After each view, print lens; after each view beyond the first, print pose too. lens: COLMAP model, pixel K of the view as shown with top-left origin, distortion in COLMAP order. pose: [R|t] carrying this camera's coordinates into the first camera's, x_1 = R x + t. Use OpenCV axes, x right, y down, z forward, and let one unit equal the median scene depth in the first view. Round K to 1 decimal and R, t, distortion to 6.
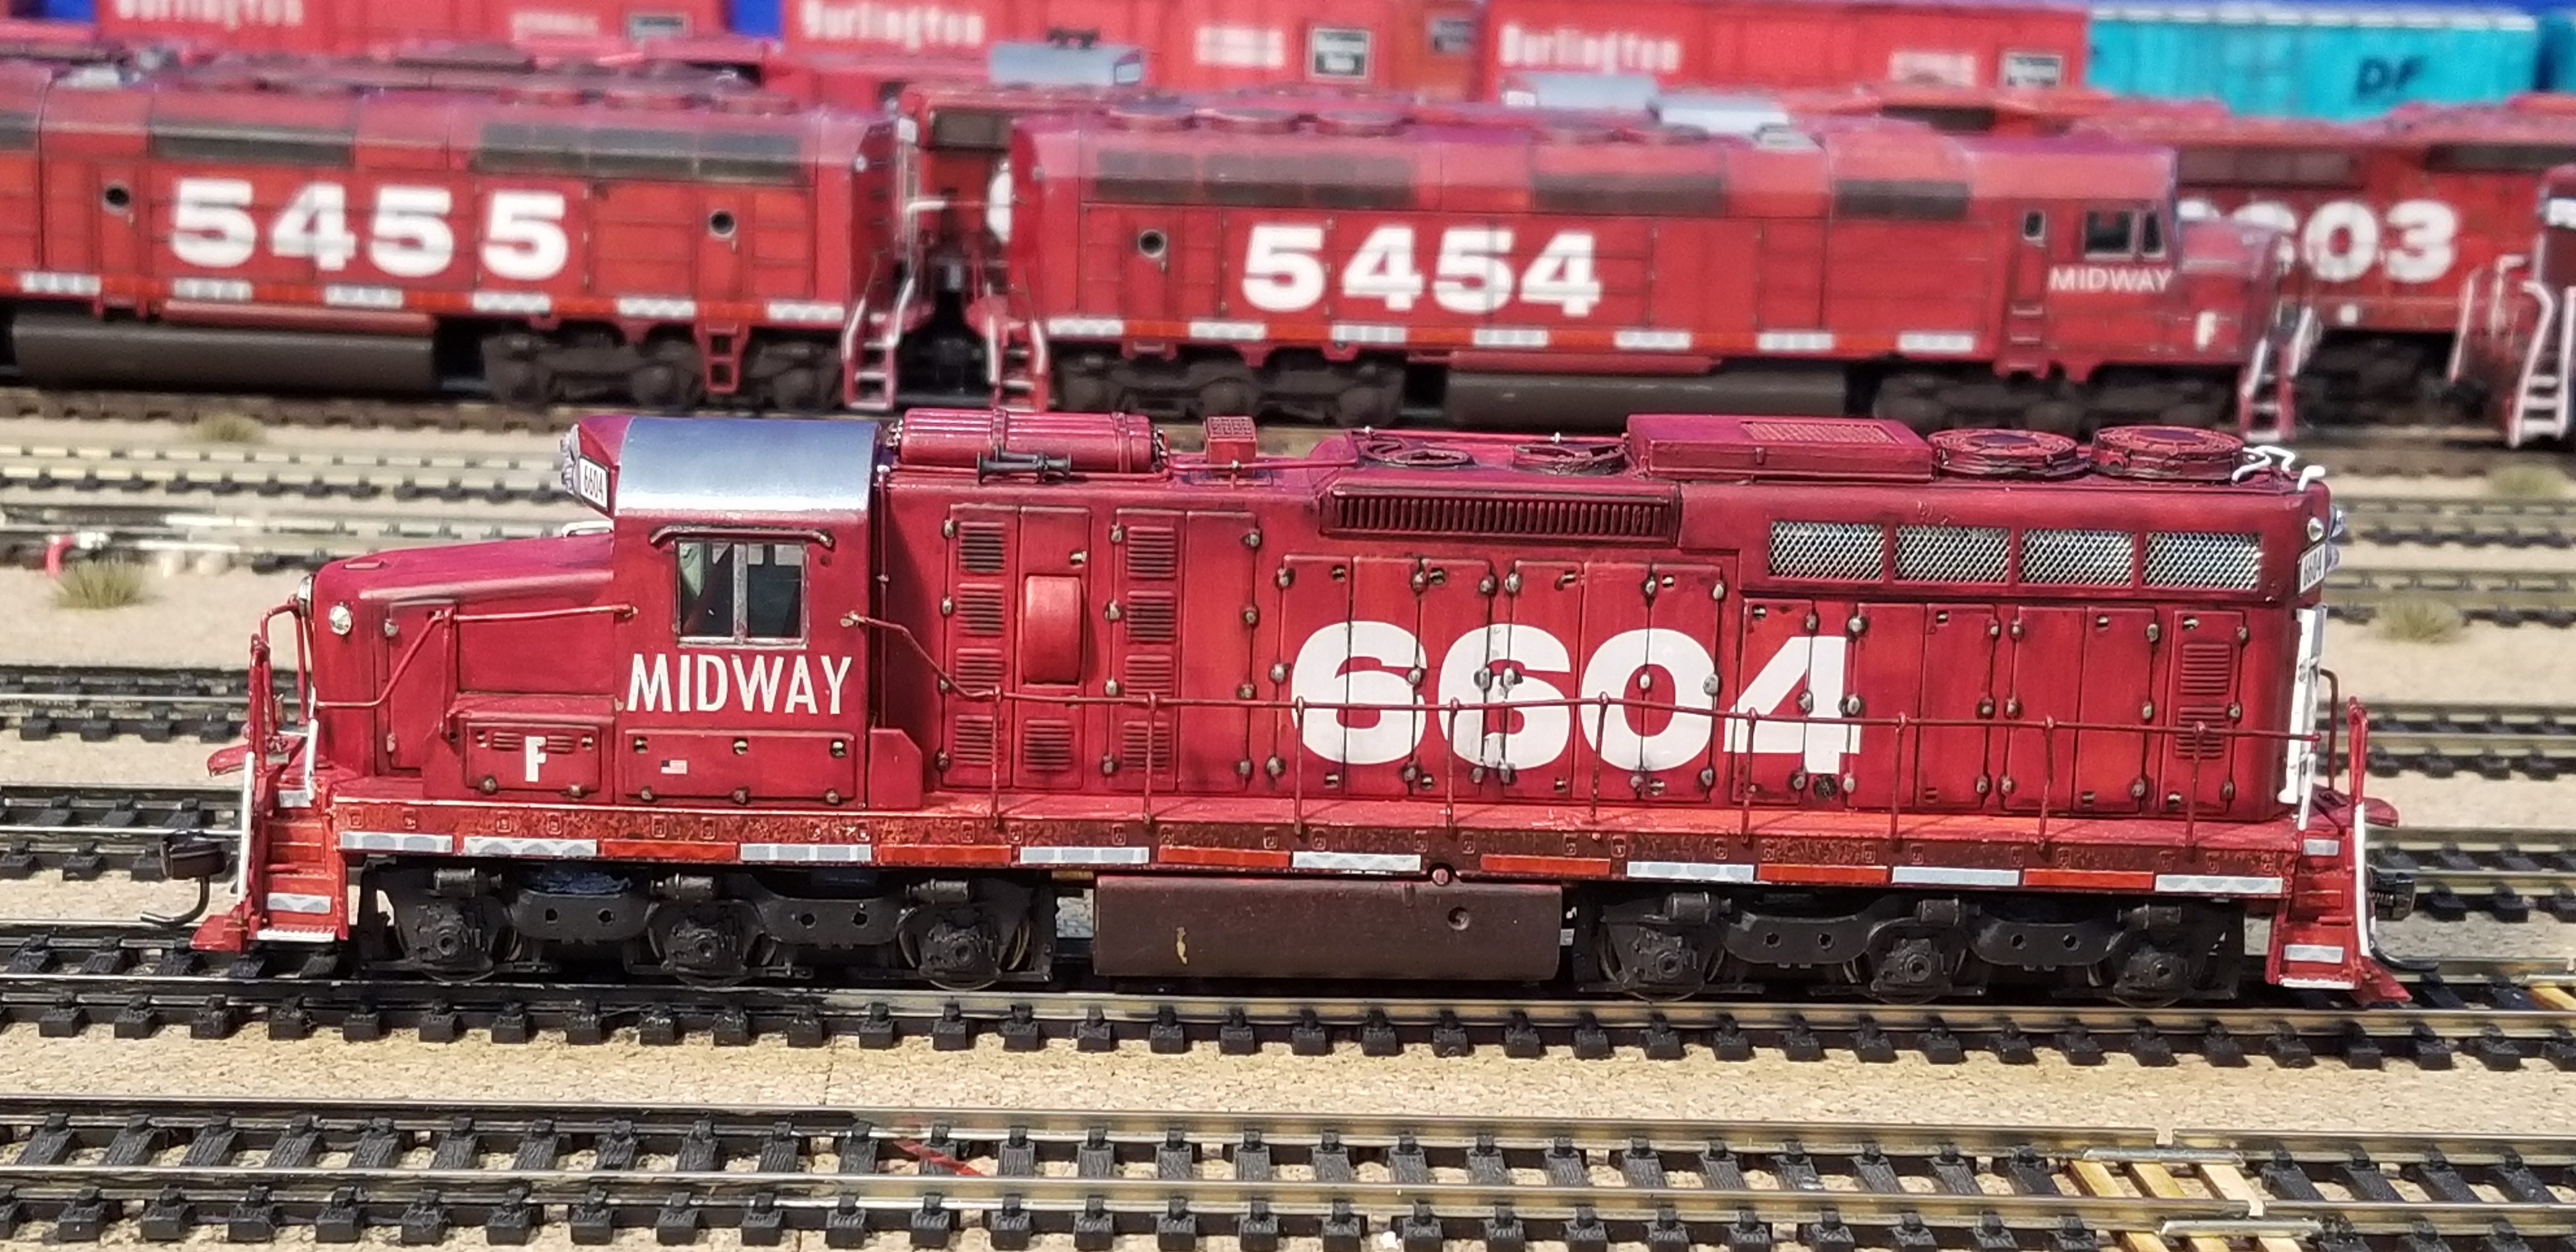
lens RADIAL K [[4195.0, 0, 1288.0], [0, 4195.0, 626.0], [0, 0, 1]] dist [0.121228, -0.008793]
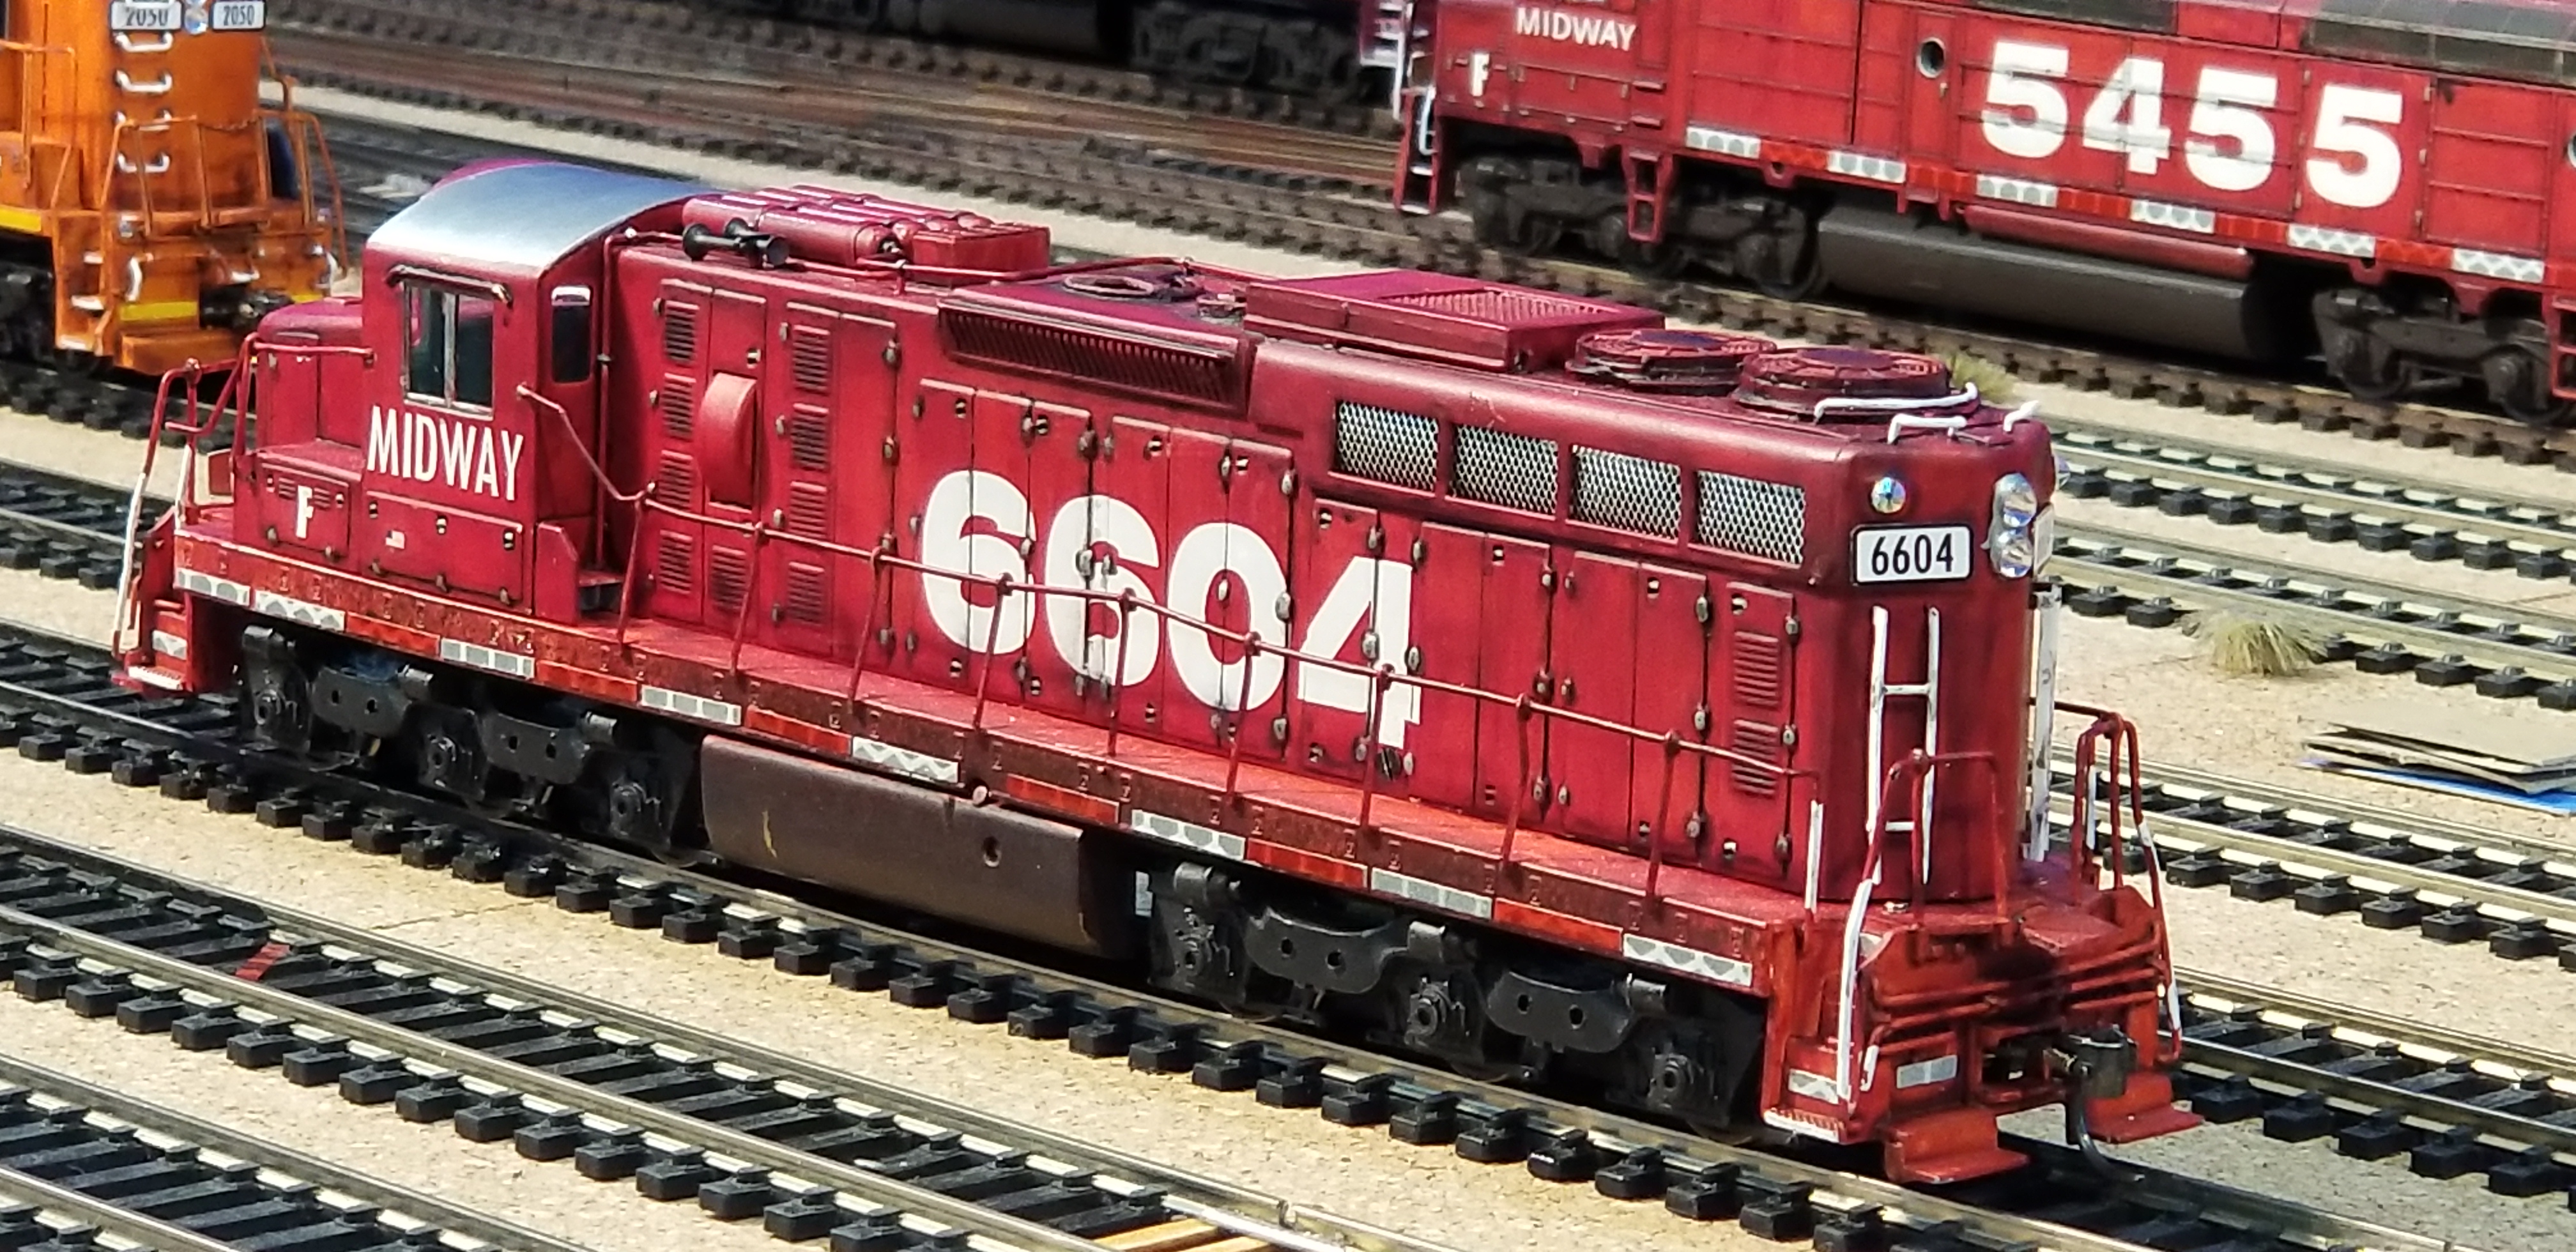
lens RADIAL K [[7661.9, 0, 1288.0], [0, 7661.9, 626.0], [0, 0, 1]] dist [-0.315074, 9.373382]
pose [[0.652662, 0.120704, -0.747973, 1.131616], [-0.169061, 0.985538, 0.011522, 0.001137], [0.738546, 0.118933, 0.663629, 0.069975]]
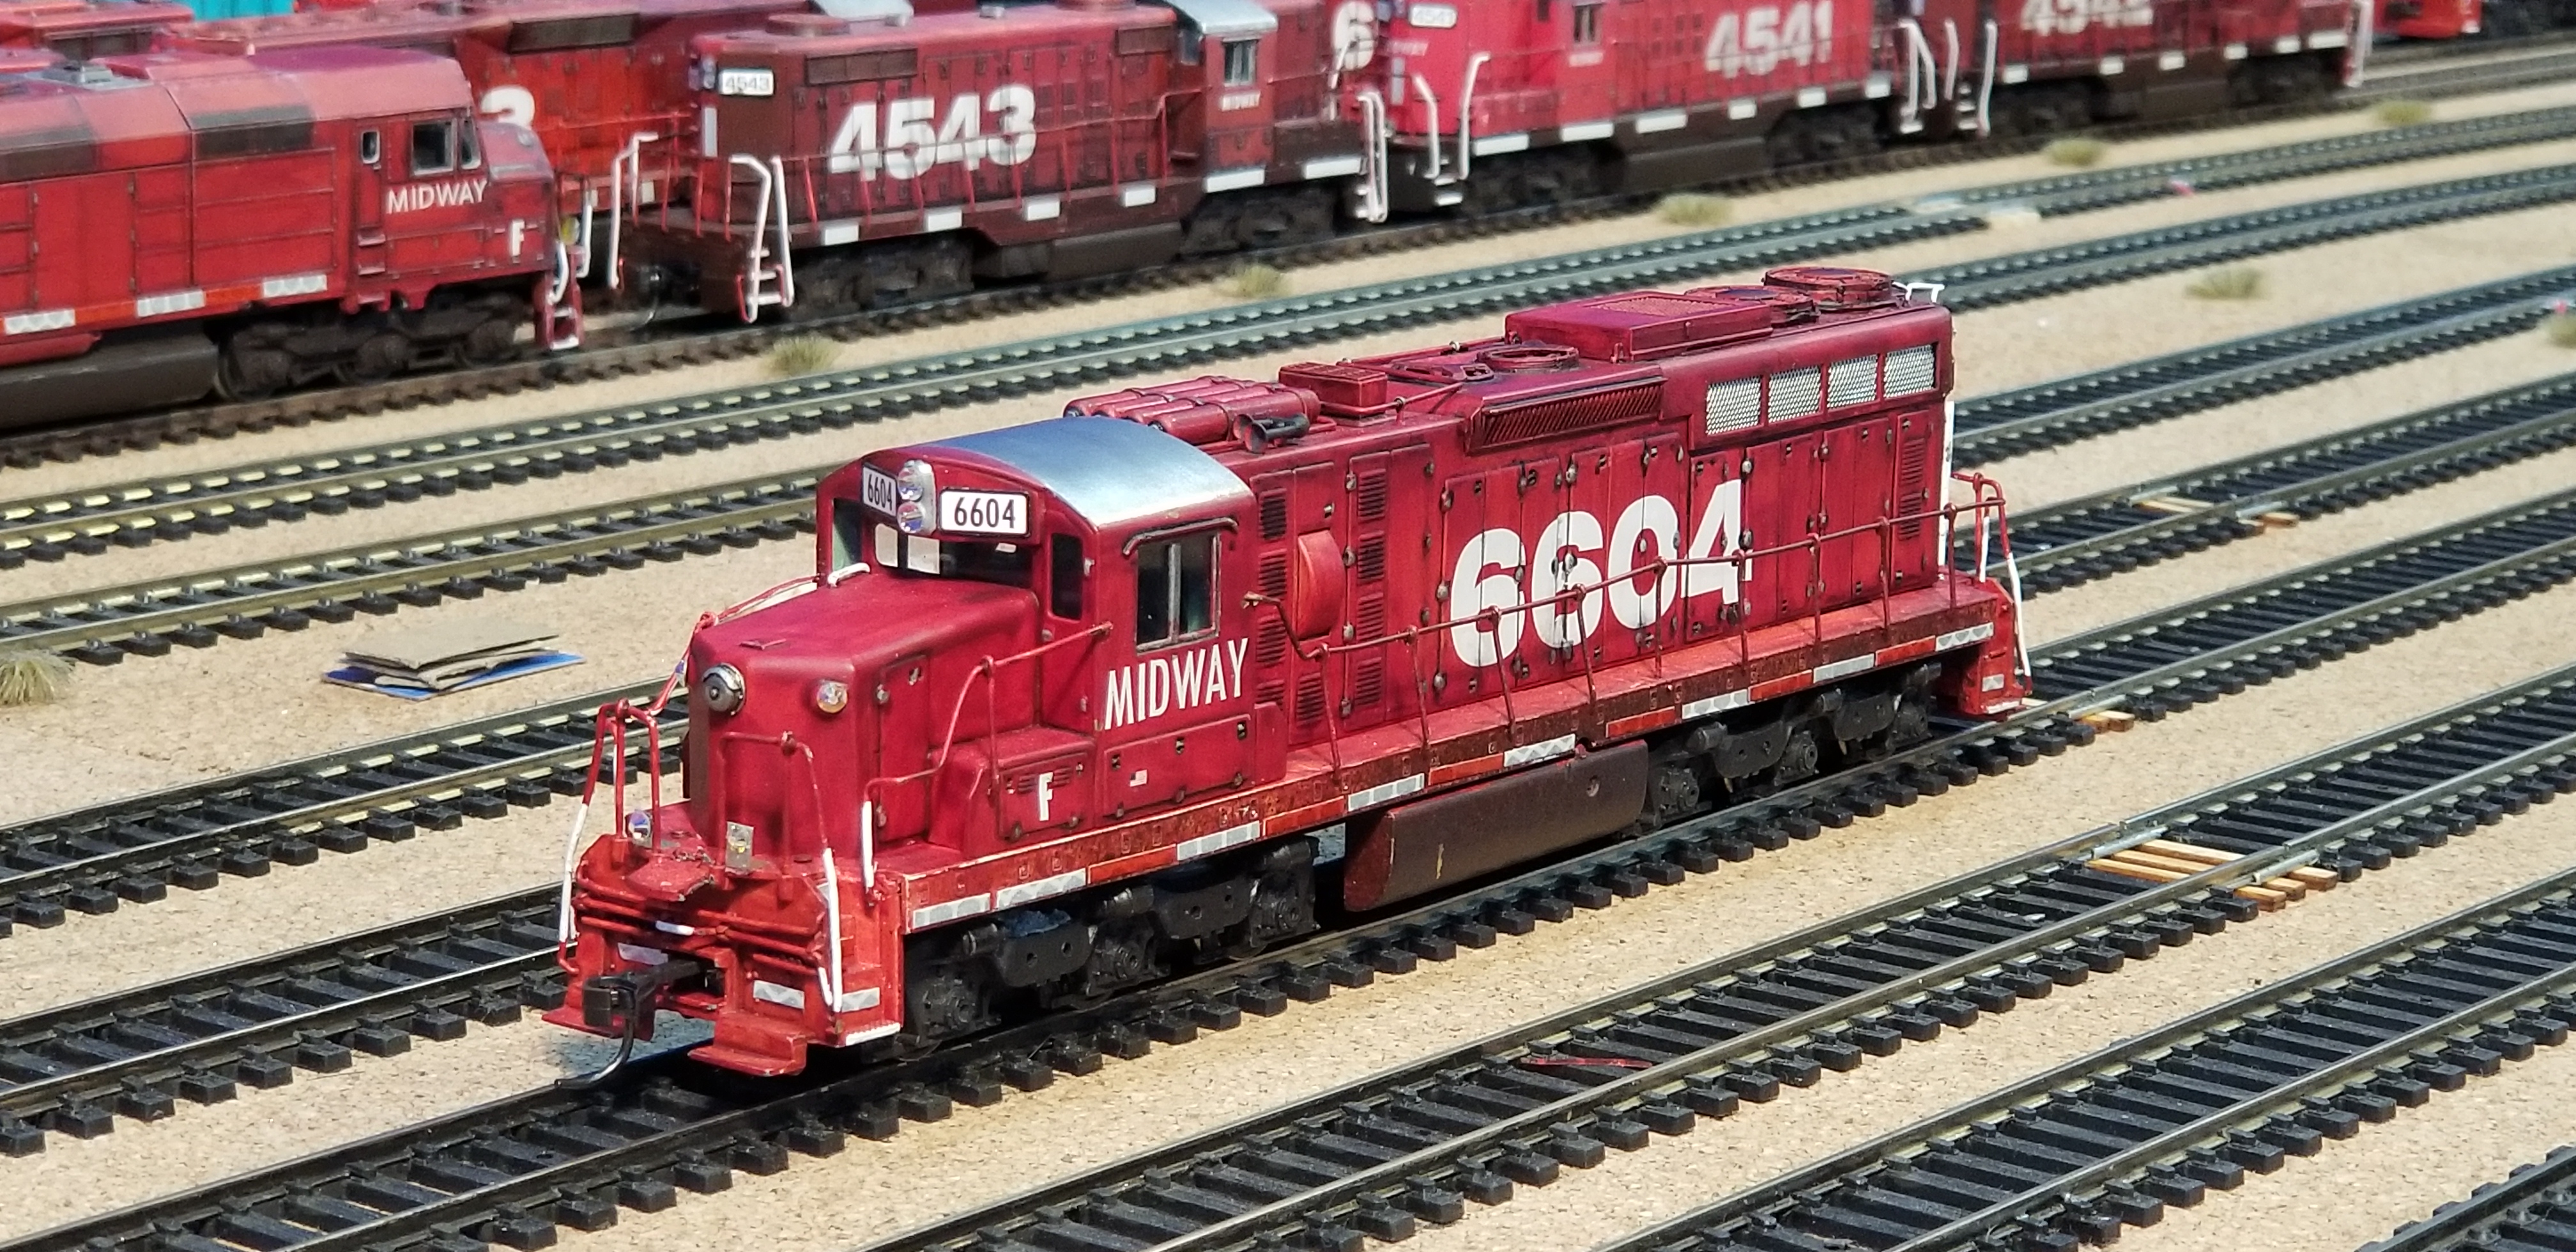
lens RADIAL K [[5373.0, 0, 1288.0], [0, 5373.0, 626.0], [0, 0, 1]] dist [-0.006824, 3.075472]
pose [[0.659580, -0.170104, 0.732133, -0.994840], [0.165231, 0.983042, 0.079544, -0.092012], [-0.733248, 0.068505, 0.676501, 0.113788]]
